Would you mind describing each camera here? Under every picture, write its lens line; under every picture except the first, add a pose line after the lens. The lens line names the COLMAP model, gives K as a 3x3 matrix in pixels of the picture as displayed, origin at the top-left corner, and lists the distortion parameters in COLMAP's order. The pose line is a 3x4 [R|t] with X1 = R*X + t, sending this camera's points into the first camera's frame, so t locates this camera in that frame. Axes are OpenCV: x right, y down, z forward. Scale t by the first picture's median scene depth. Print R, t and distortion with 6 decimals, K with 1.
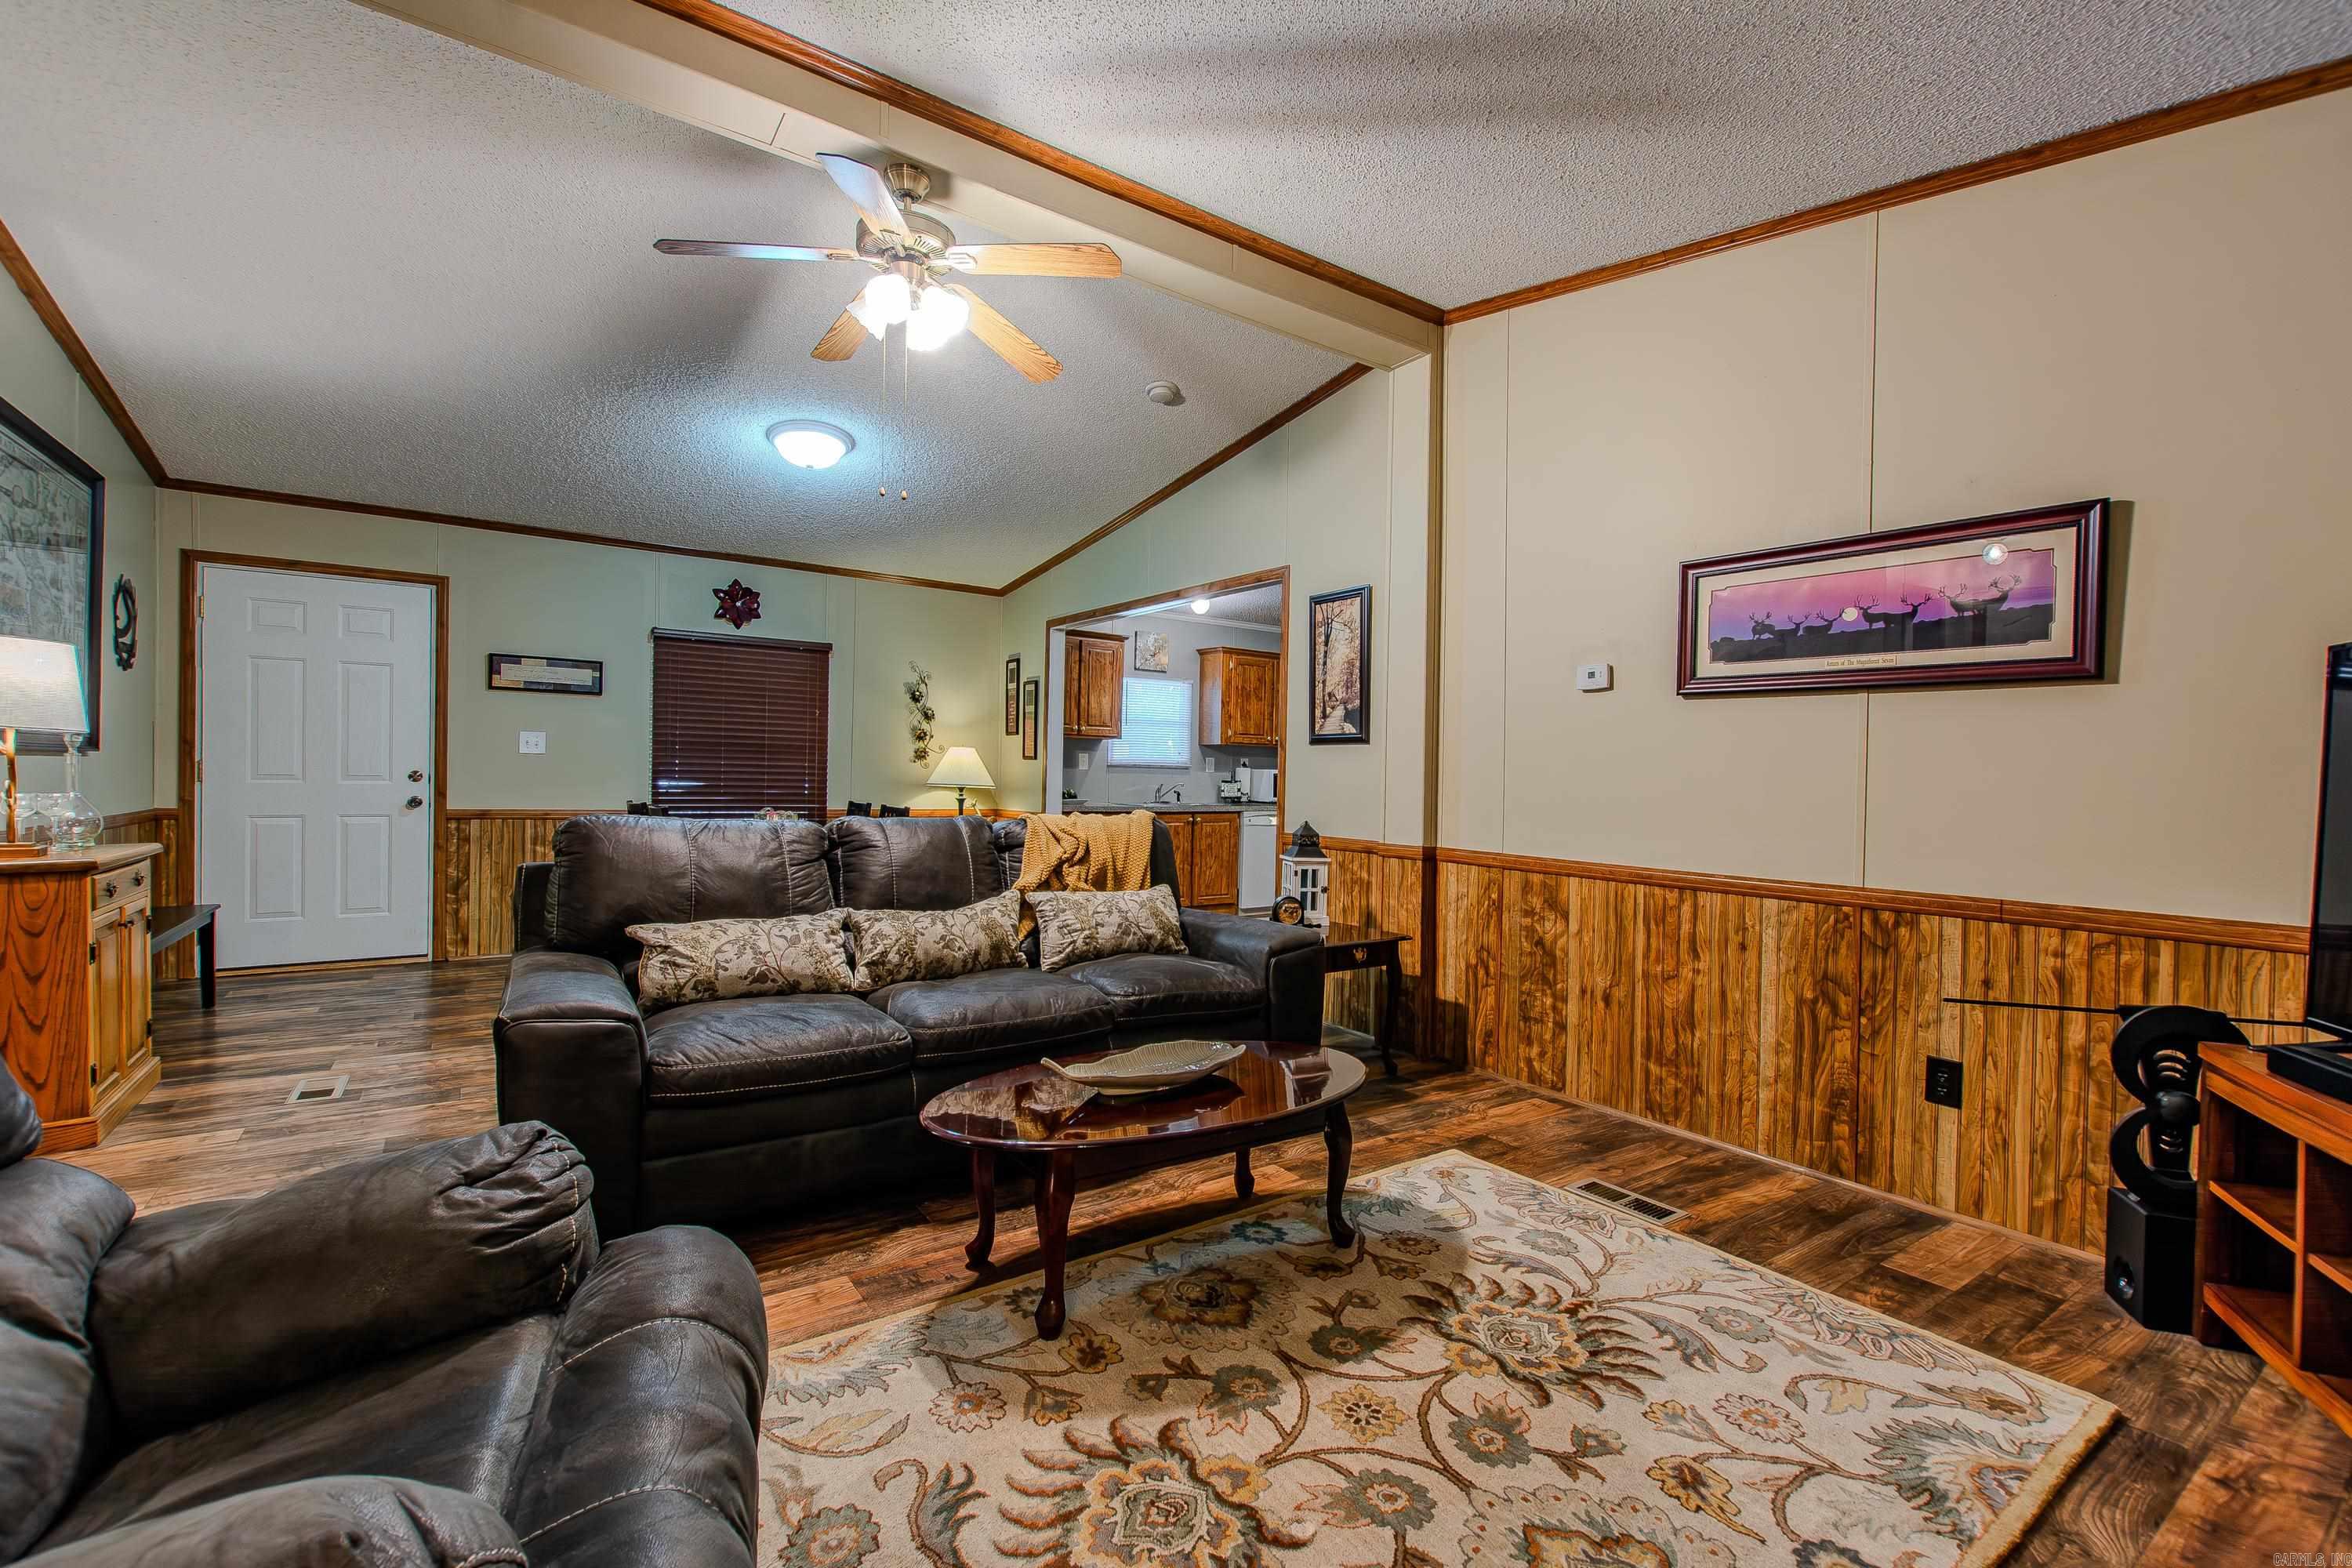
lens RADIAL K [[1018.7, 0, 1179.2], [0, 1018.7, 779.6], [0, 0, 1]] dist [0.007873, -0.003921]
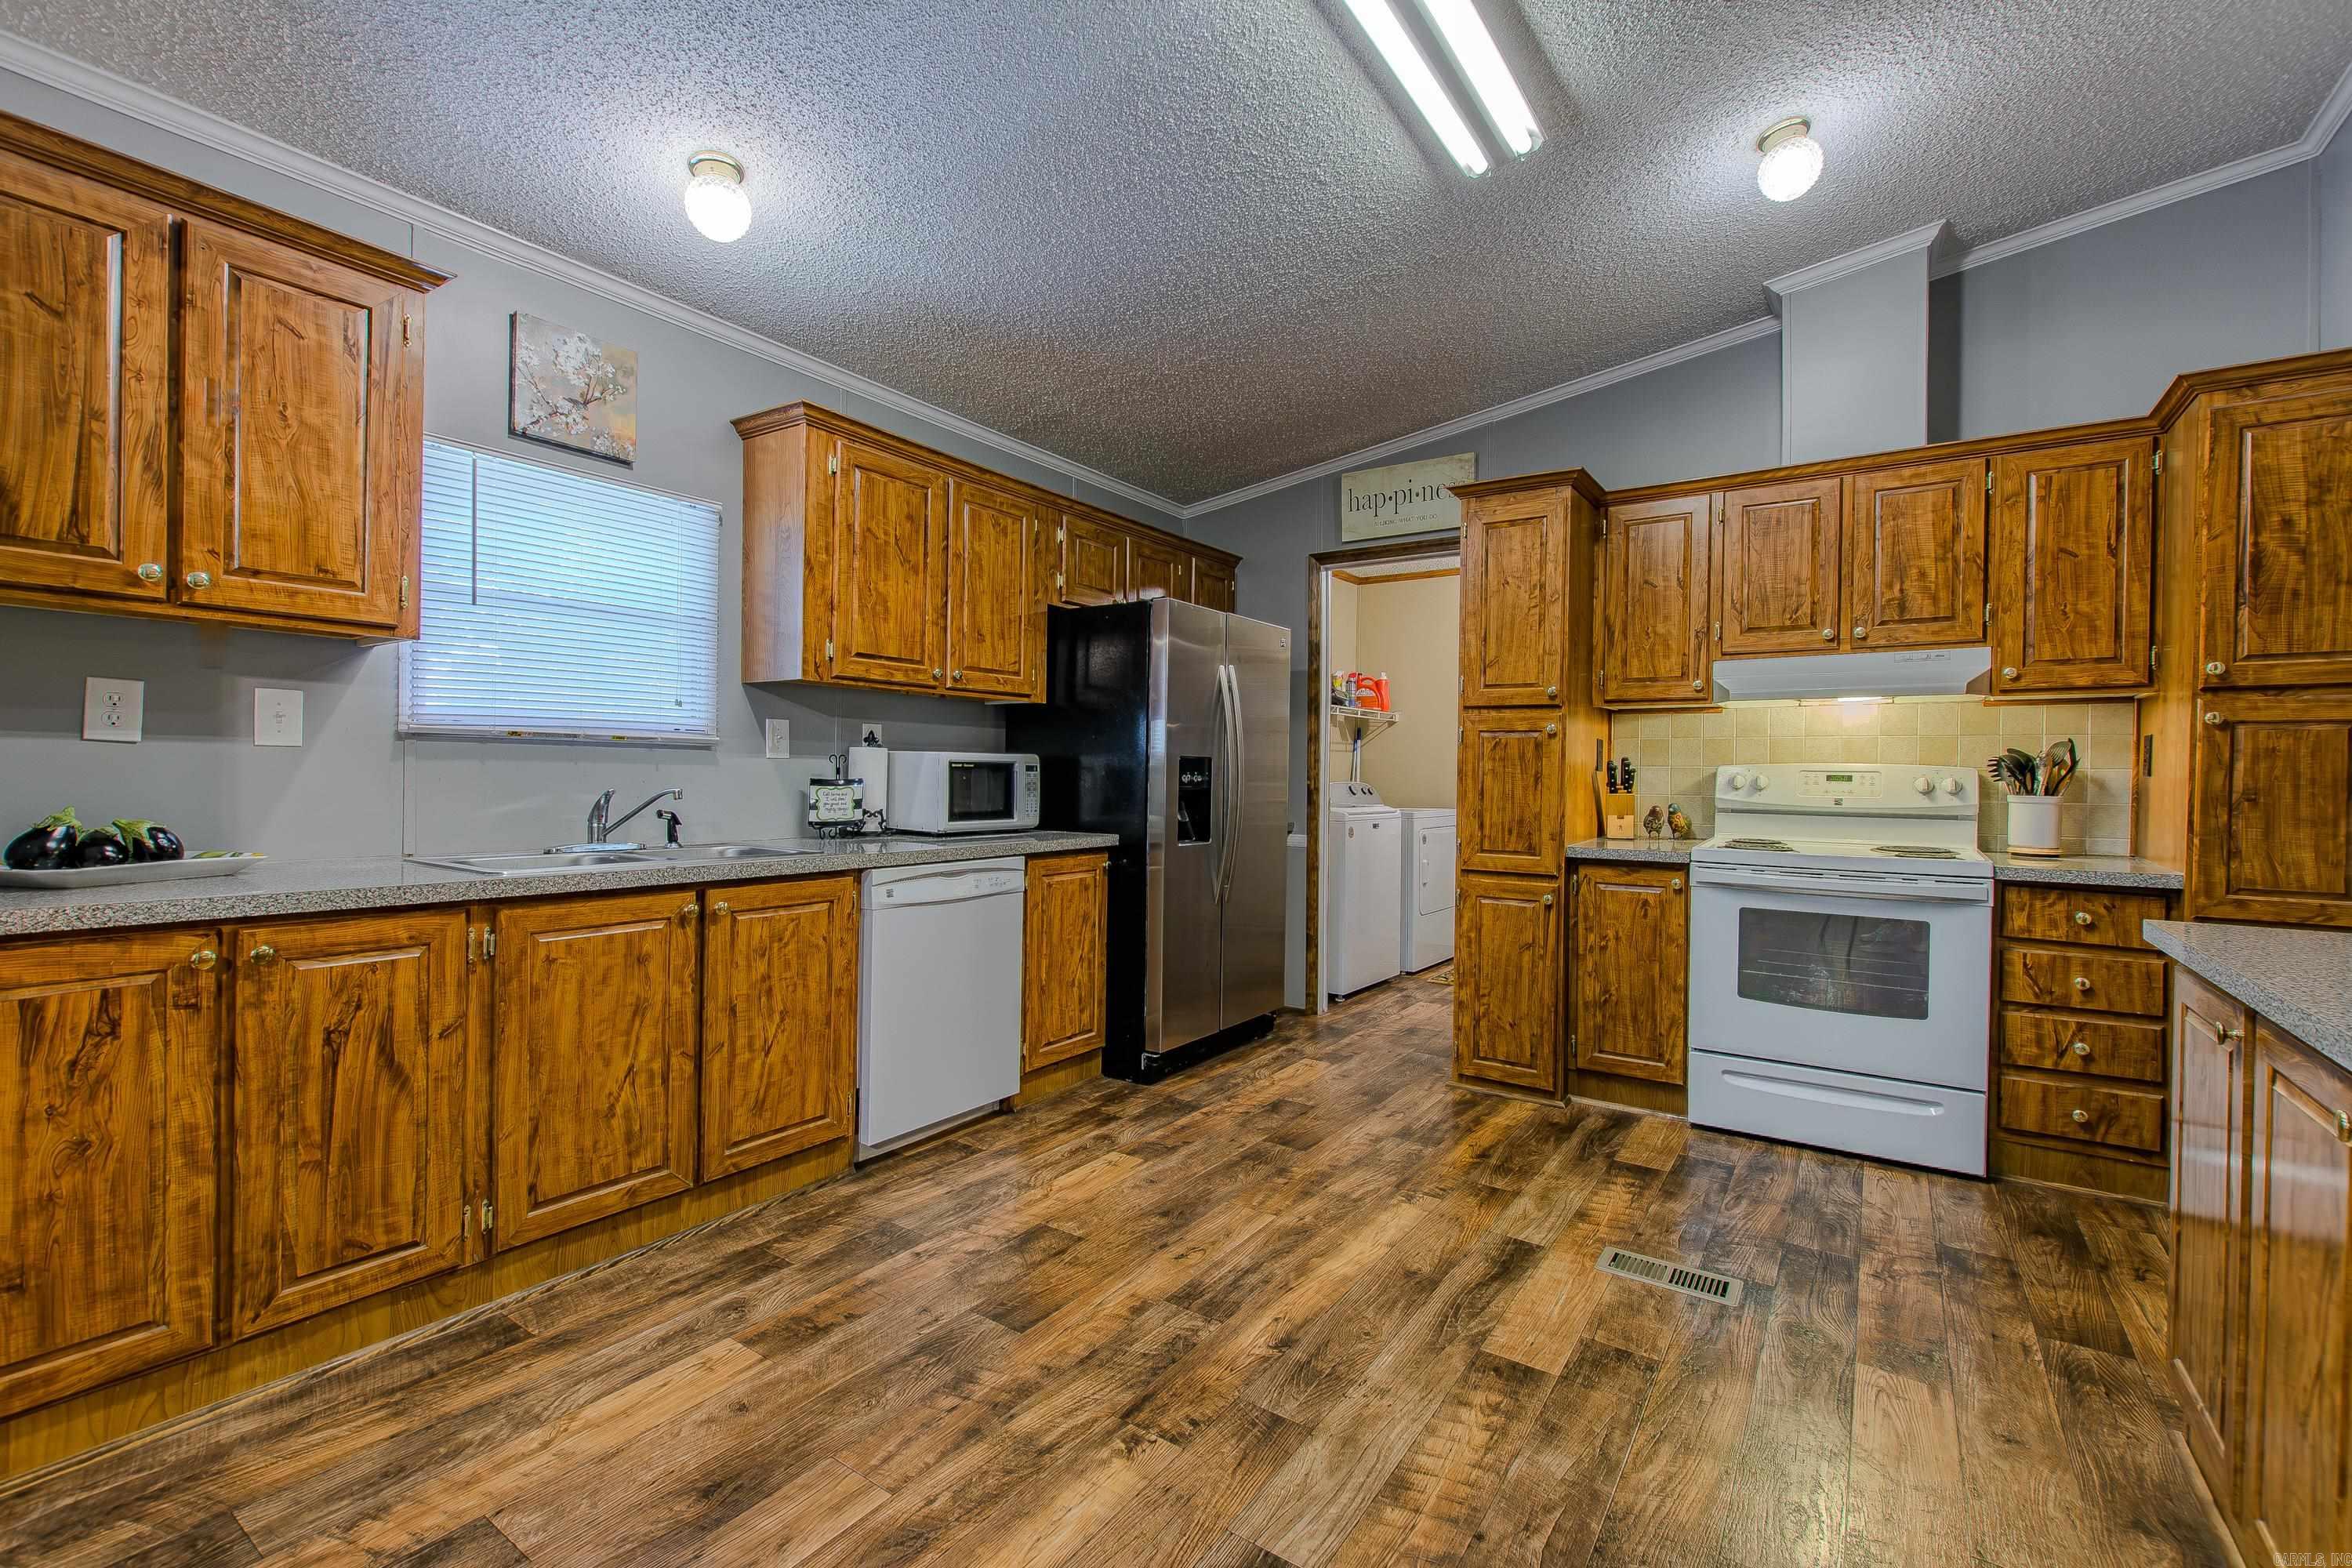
lens RADIAL K [[1018.7, 0, 1185.1], [0, 1018.7, 782.6], [0, 0, 1]] dist [0.007873, -0.003921]
pose [[0.933533, -0.008095, 0.358400, 0.067293], [0.004750, 0.999937, 0.010212, -0.002384], [-0.358460, -0.007831, 0.933512, 1.108458]]
